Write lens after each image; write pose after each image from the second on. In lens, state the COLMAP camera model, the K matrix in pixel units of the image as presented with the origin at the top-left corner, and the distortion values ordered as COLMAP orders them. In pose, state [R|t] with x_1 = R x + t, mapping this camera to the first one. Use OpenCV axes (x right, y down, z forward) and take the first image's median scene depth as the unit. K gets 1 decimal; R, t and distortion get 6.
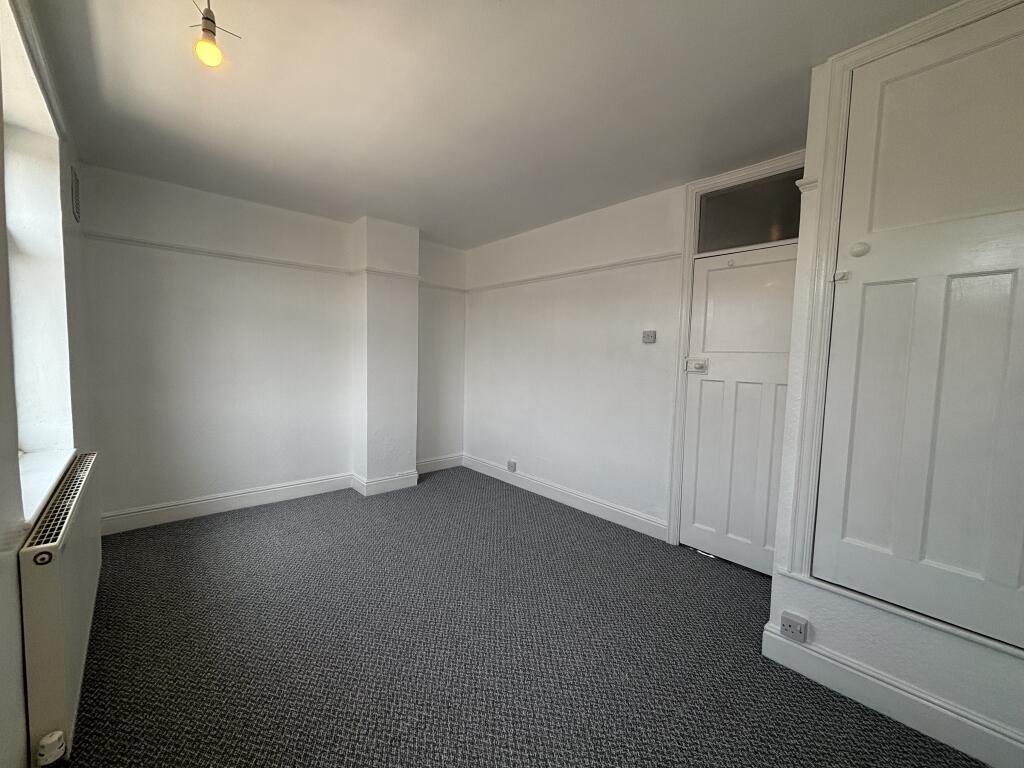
lens RADIAL K [[416.9, 0, 512.0], [0, 416.9, 384.0], [0, 0, 1]] dist [0.008975, -0.001038]
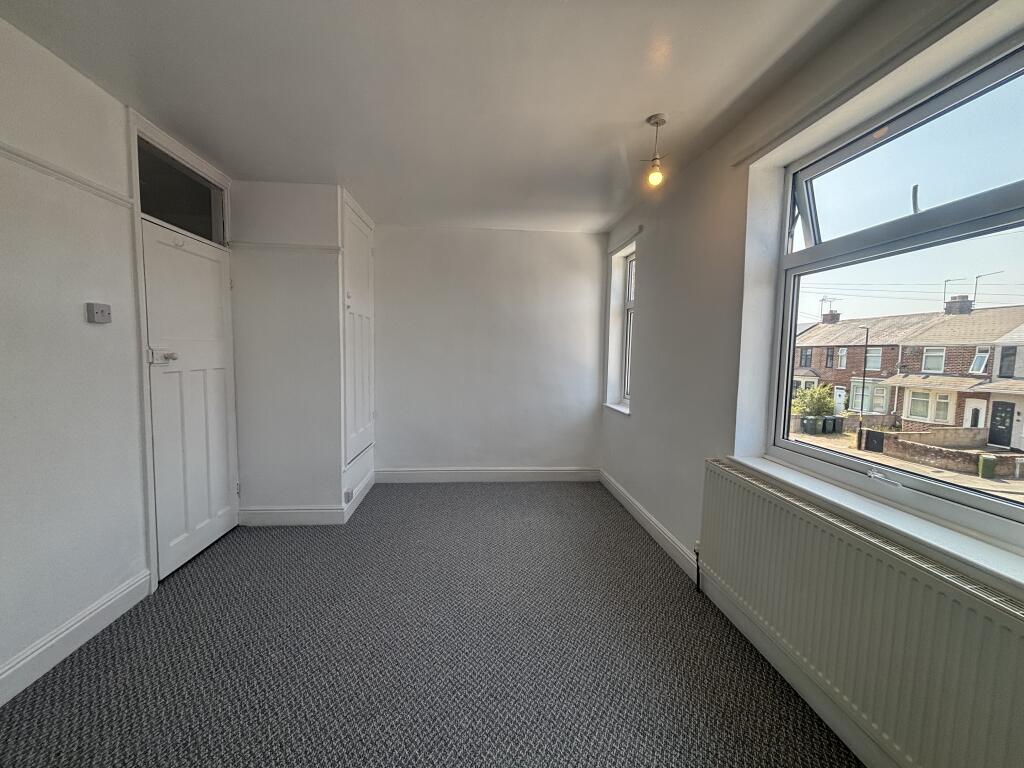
lens RADIAL K [[416.9, 0, 512.0], [0, 416.9, 384.0], [0, 0, 1]] dist [0.008975, -0.001038]
pose [[-0.802255, -0.085910, 0.590768, -0.574814], [0.003749, 0.988847, 0.148890, -0.104280], [-0.596970, 0.121663, -0.792985, 1.195956]]
